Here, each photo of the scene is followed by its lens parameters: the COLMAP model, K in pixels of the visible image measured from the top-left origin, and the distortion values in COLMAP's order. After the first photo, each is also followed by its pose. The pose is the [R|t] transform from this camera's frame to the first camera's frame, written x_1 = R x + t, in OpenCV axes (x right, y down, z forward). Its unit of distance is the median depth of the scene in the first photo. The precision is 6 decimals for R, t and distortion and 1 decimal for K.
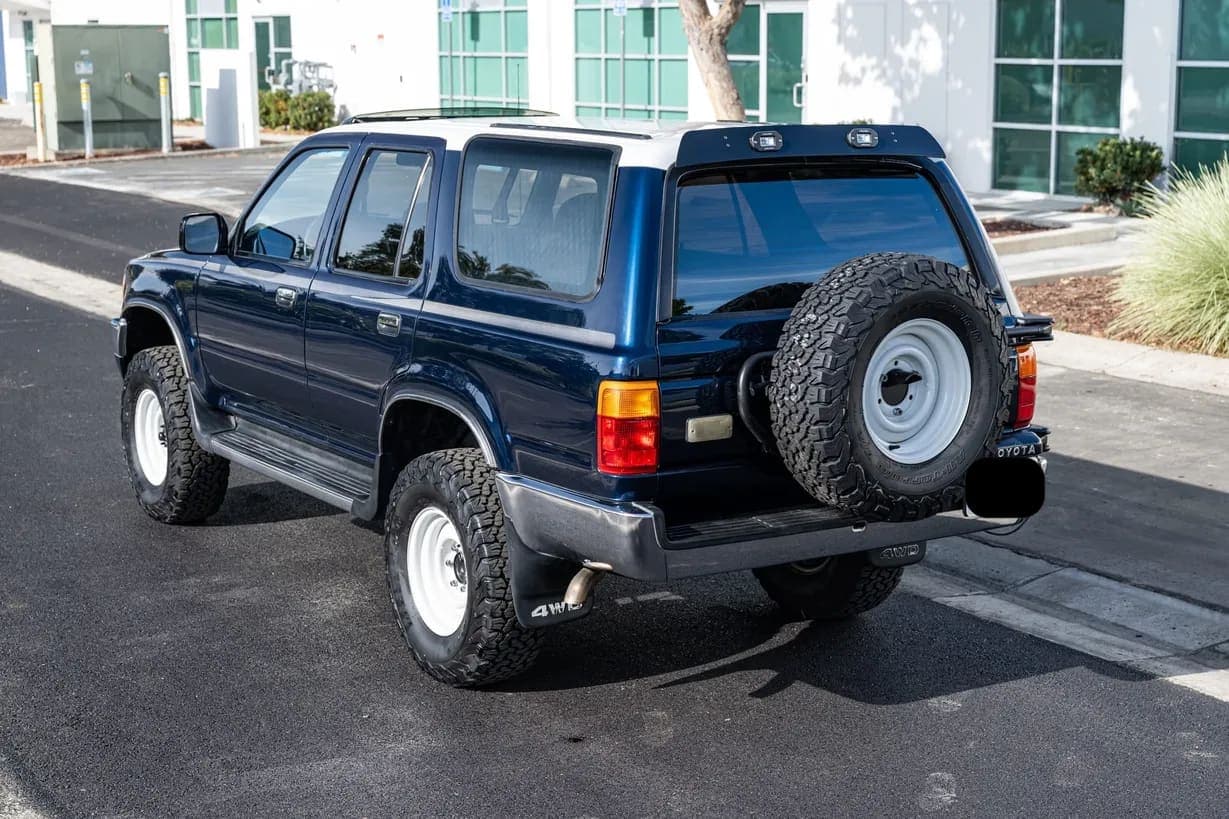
lens RADIAL K [[2017.8, 0, 613.3], [0, 2017.8, 409.1], [0, 0, 1]] dist [0.015889, 0.000000]
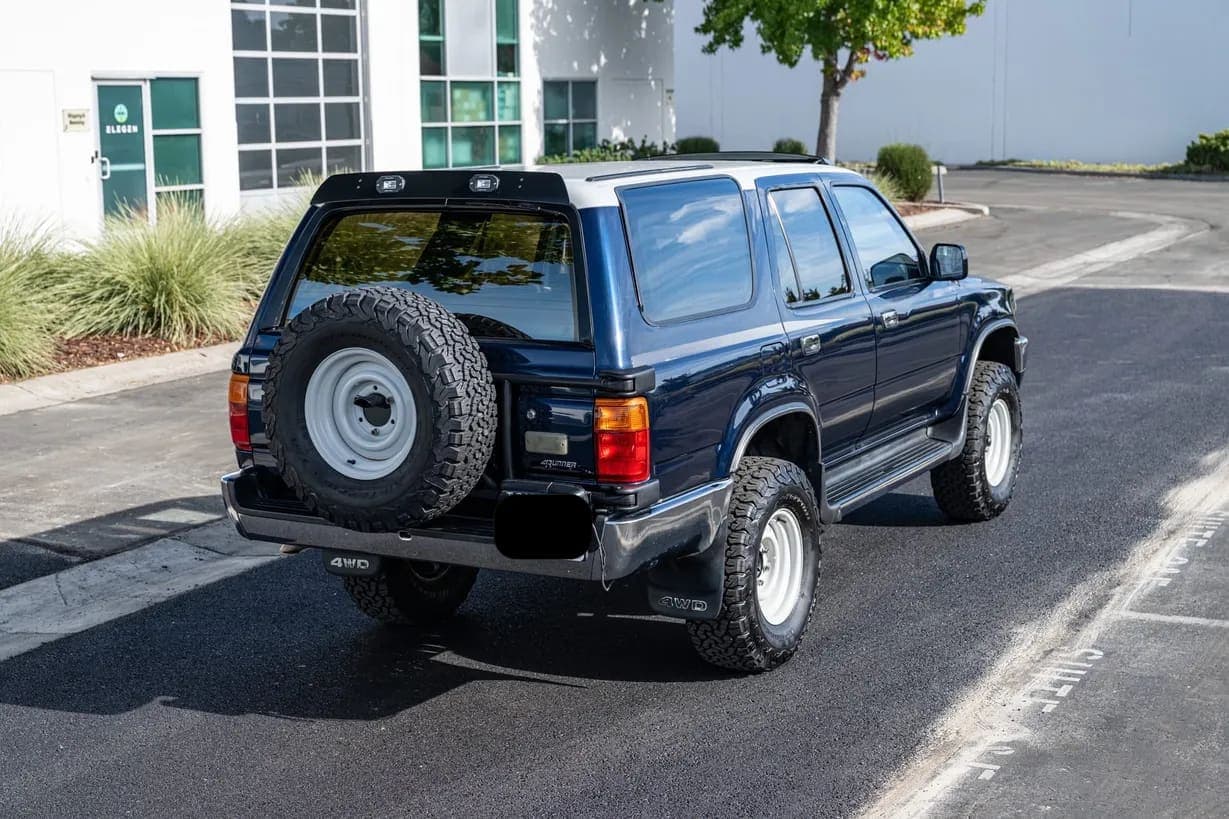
lens RADIAL K [[1840.1, 0, 621.7], [0, 1840.1, 402.9], [0, 0, 1]] dist [0.000395, 0.000000]
pose [[0.486751, 0.119657, -0.865307, 1.010649], [-0.130801, 0.989390, 0.063238, -0.090015], [0.863693, 0.082402, 0.497237, 0.582765]]
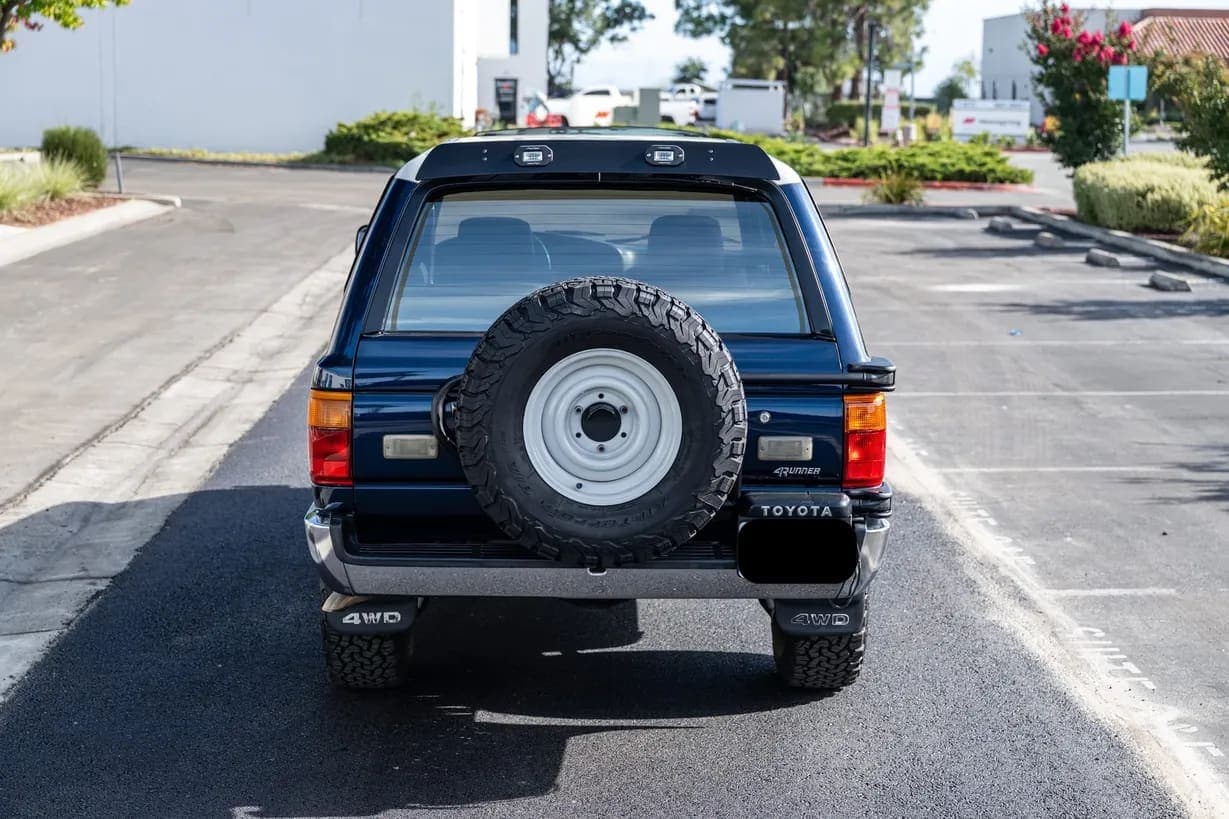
lens RADIAL K [[2017.8, 0, 616.3], [0, 2017.8, 408.4], [0, 0, 1]] dist [0.015889, 0.000000]
pose [[0.854032, 0.080048, -0.514025, 0.586635], [-0.092901, 0.995675, 0.000703, -0.017314], [0.511858, 0.047153, 0.857775, 0.197201]]
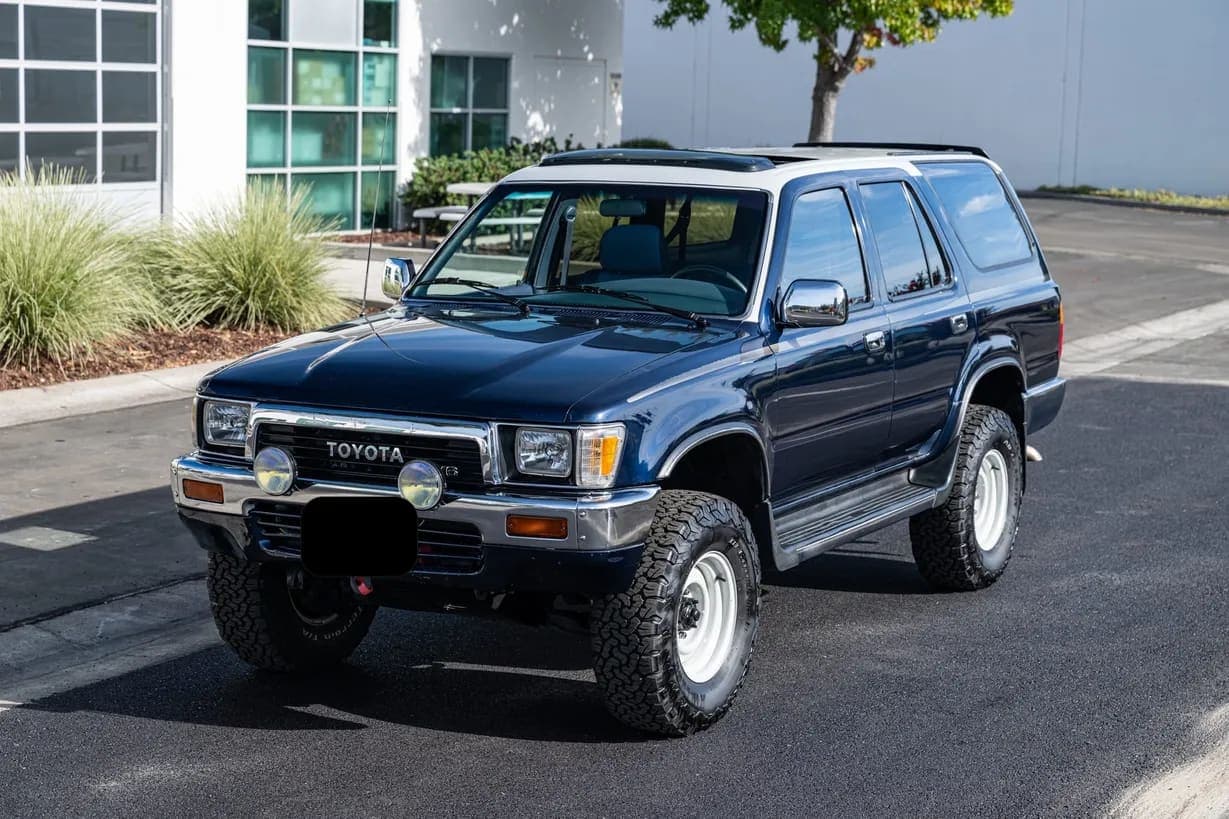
lens RADIAL K [[2318.8, 0, 612.9], [0, 2318.8, 411.2], [0, 0, 1]] dist [-0.002872, 0.000000]
pose [[0.479121, 0.118673, -0.869690, 0.739619], [-0.172134, 0.984282, 0.039480, -0.159789], [0.860705, 0.130788, 0.492017, 0.965591]]
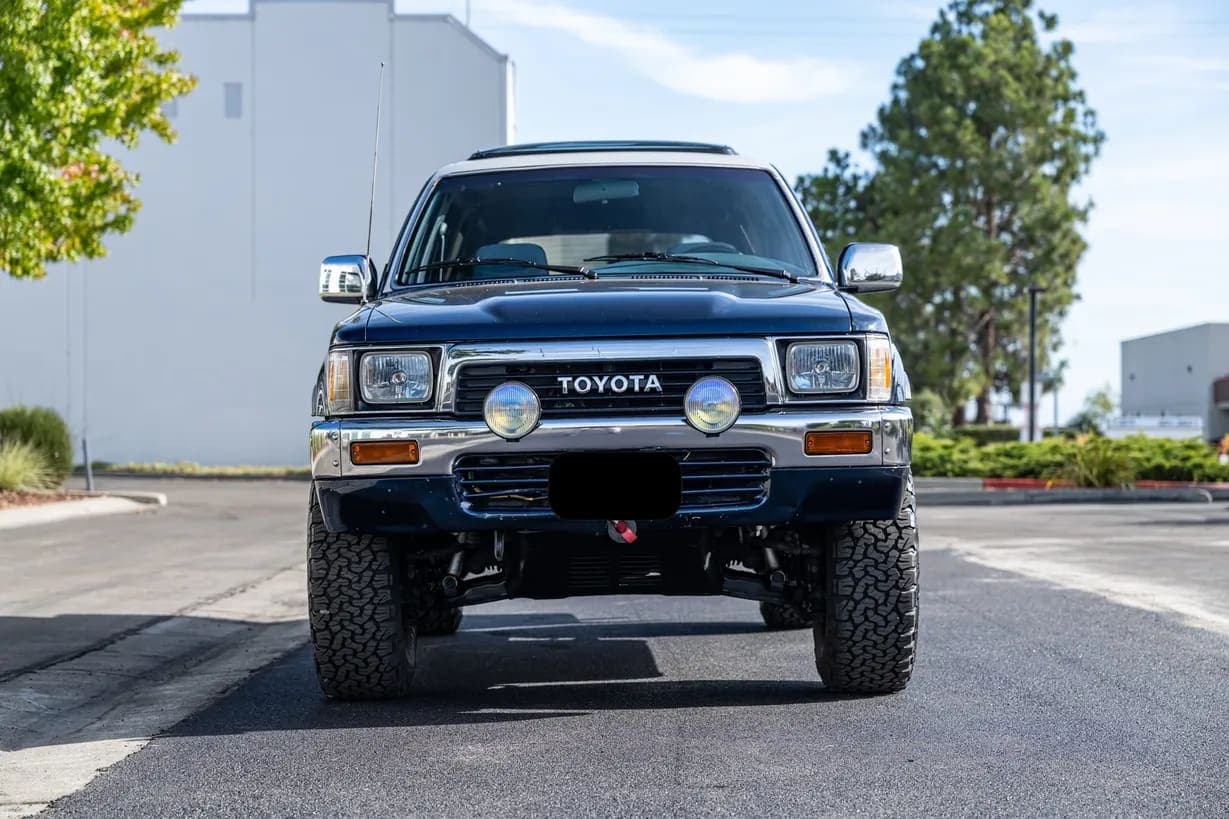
lens RADIAL K [[2412.6, 0, 611.8], [0, 2412.6, 410.1], [0, 0, 1]] dist [0.037522, 0.000000]
pose [[0.839931, -0.023762, -0.542173, 0.257675], [-0.080141, 0.982657, -0.167221, 0.116679], [0.536744, 0.183904, 0.823459, 0.553767]]
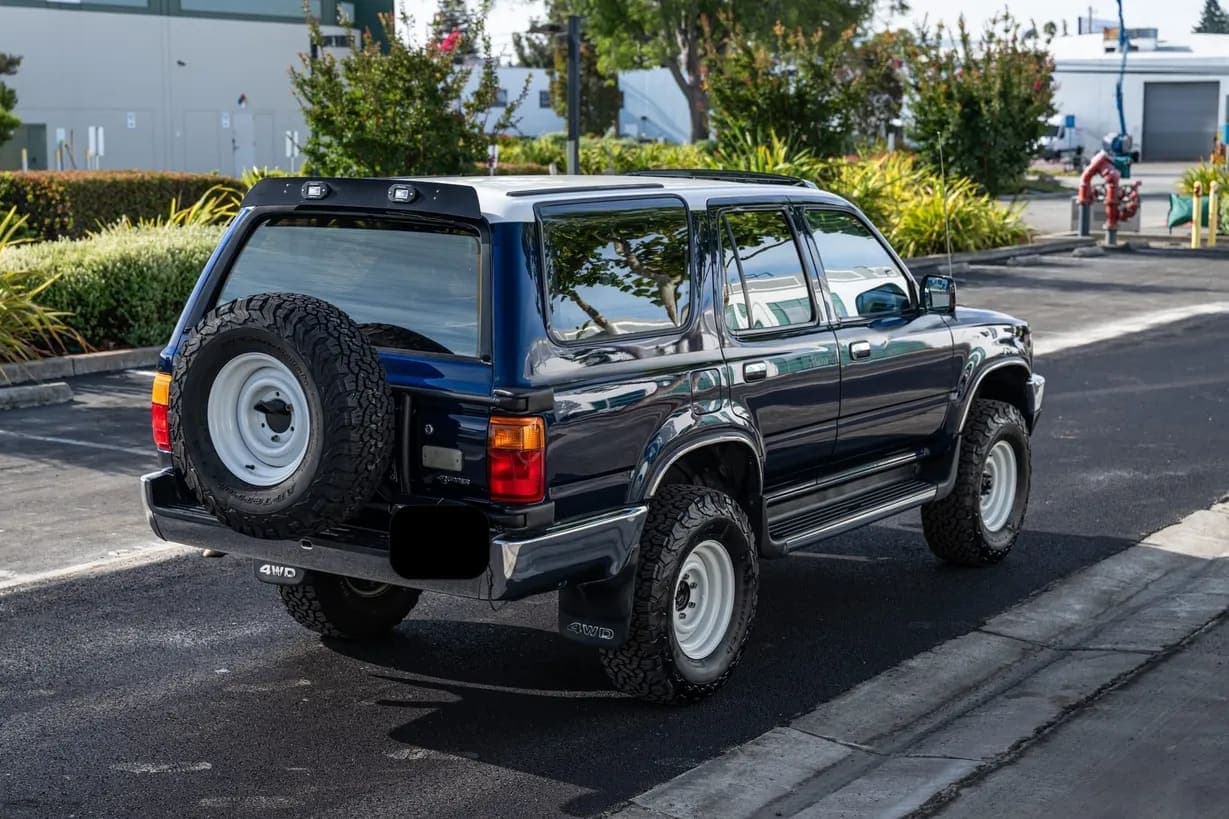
lens RADIAL K [[2017.8, 0, 612.9], [0, 2017.8, 413.5], [0, 0, 1]] dist [0.015889, 0.000000]
pose [[0.405595, 0.138430, -0.903510, 1.133801], [-0.176736, 0.981689, 0.071070, -0.115107], [0.896804, 0.130857, 0.422634, 0.661489]]
